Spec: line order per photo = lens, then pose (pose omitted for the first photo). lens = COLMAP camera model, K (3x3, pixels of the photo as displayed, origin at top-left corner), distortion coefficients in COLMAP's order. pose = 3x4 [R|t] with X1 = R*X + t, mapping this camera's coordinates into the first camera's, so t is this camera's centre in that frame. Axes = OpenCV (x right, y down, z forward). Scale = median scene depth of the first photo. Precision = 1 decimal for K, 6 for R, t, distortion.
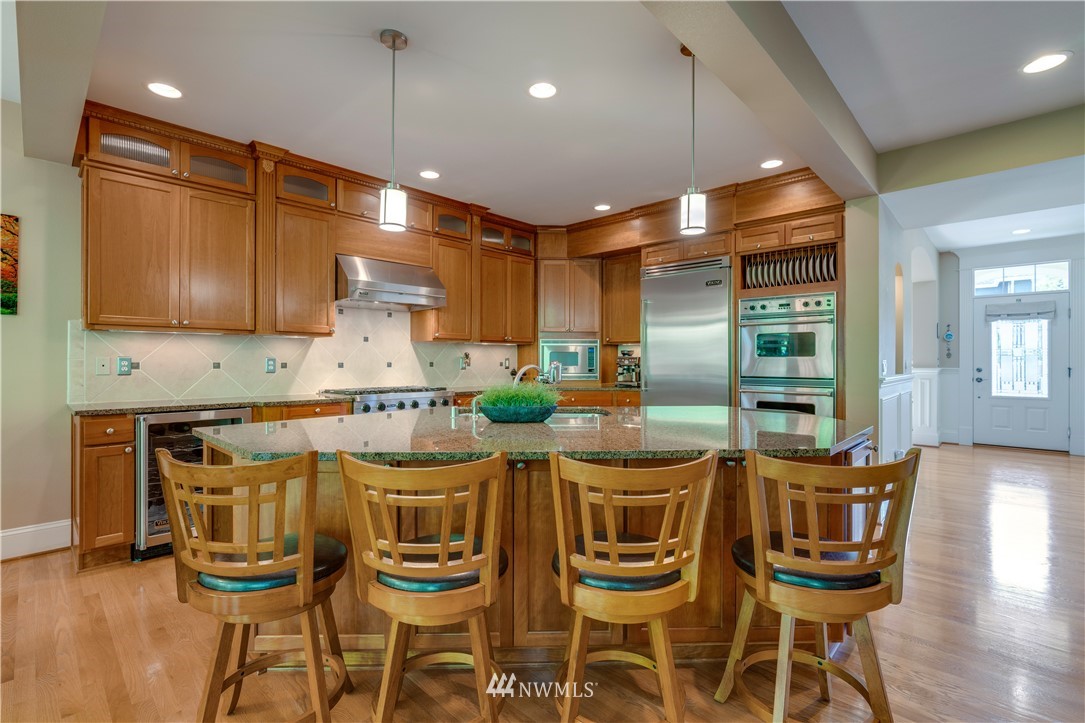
lens RADIAL K [[495.5, 0, 542.5], [0, 495.5, 361.5], [0, 0, 1]] dist [-0.012062, 0.000229]
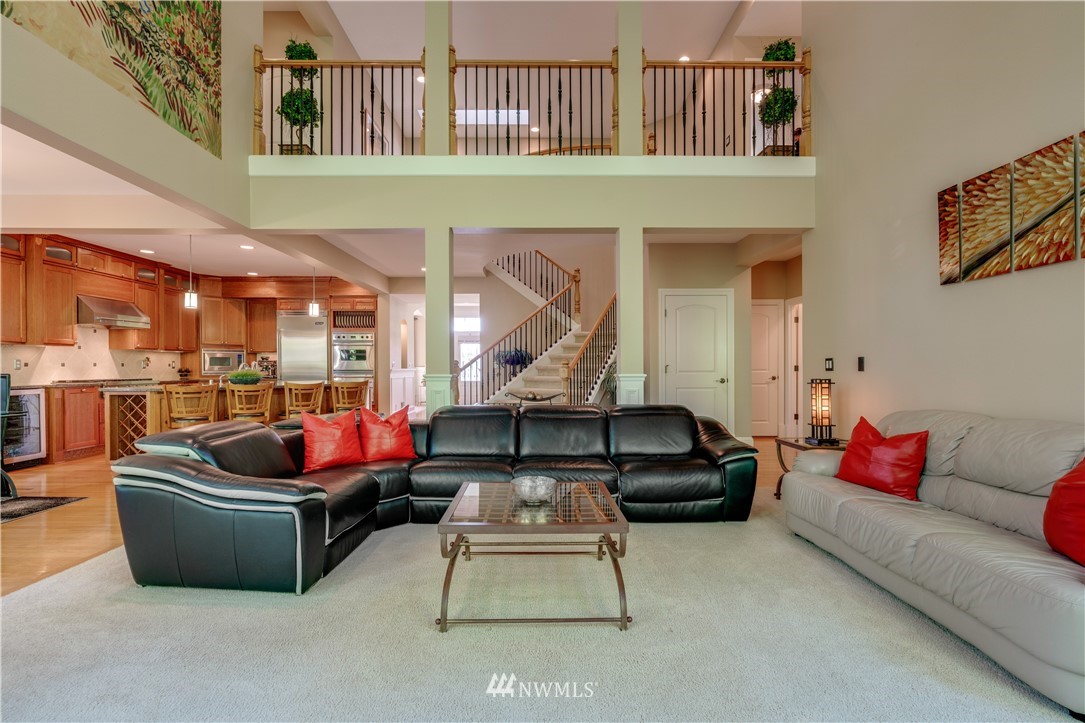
lens RADIAL K [[495.6, 0, 537.2], [0, 495.6, 370.3], [0, 0, 1]] dist [-0.001598, 0.000261]
pose [[0.724858, -0.008532, 0.688846, -0.355609], [0.004696, 0.999961, 0.007444, 0.017512], [-0.688883, -0.002161, 0.724870, -0.948525]]
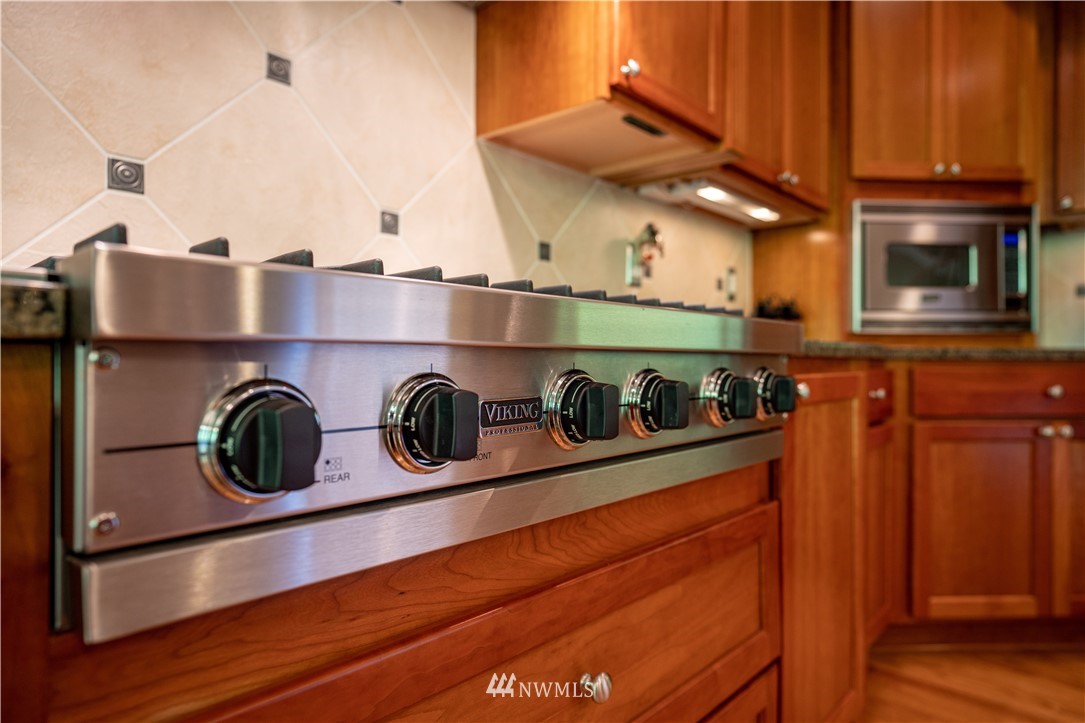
lens RADIAL K [[650.3, 0, 541.5], [0, 650.3, 355.4], [0, 0, 1]] dist [-0.007327, 0.000454]
pose [[0.999751, -0.000230, 0.022315, -0.240356], [0.000394, 0.999973, -0.007384, 0.062908], [-0.022312, 0.007391, 0.999724, 0.690566]]
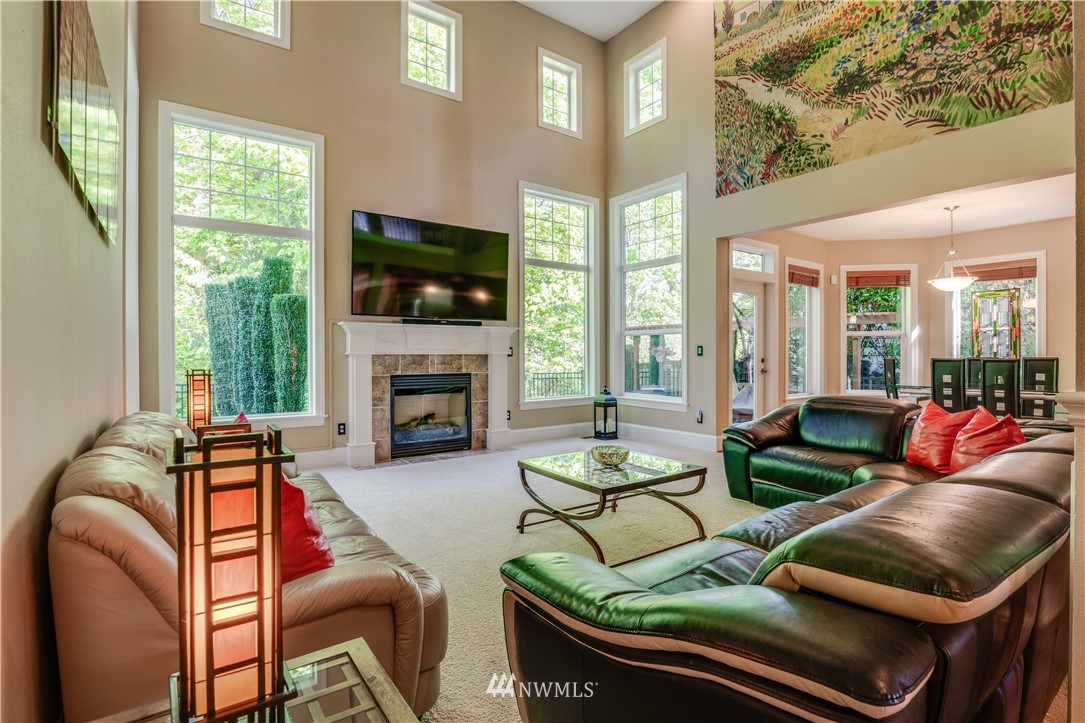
lens RADIAL K [[520.1, 0, 542.5], [0, 520.1, 361.5], [0, 0, 1]] dist [-0.015750, -0.000163]
pose [[-0.184584, 0.011198, -0.982753, 0.665996], [0.000228, 0.999936, 0.011351, 0.020149], [0.982817, 0.001871, -0.184575, -0.572641]]
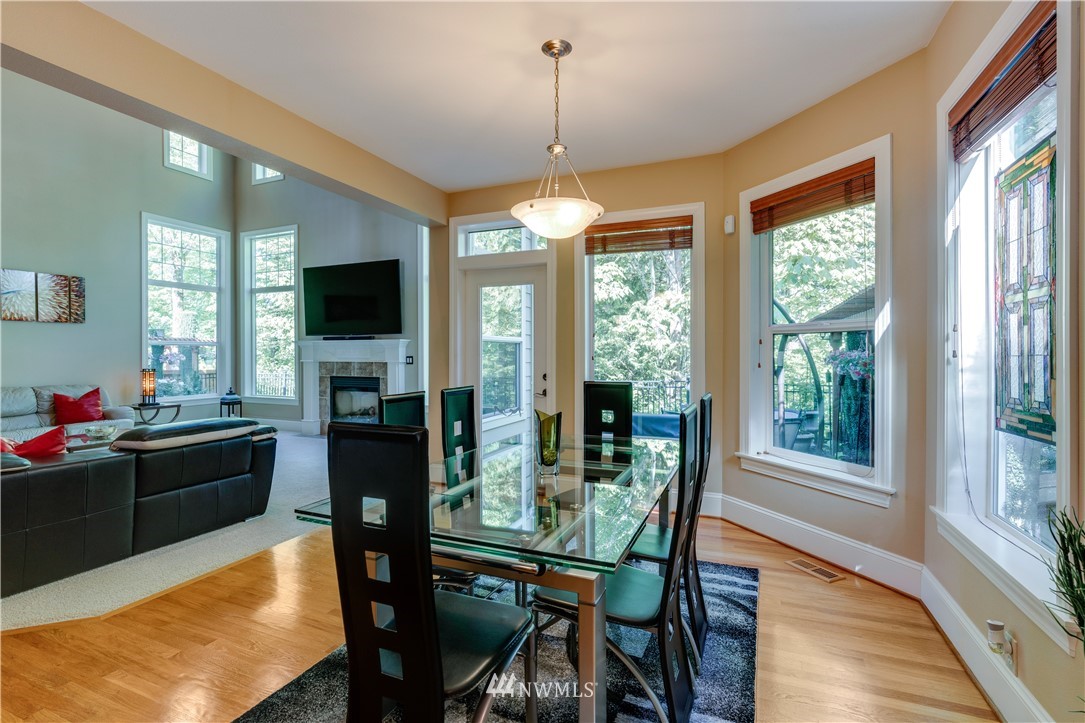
lens RADIAL K [[495.5, 0, 542.5], [0, 495.5, 361.5], [0, 0, 1]] dist [-0.012062, 0.000229]
pose [[-0.935192, -0.000336, -0.354140, -0.448684], [-0.005133, 0.999907, 0.012606, -0.005579], [0.354103, 0.013606, -0.935107, 0.565594]]
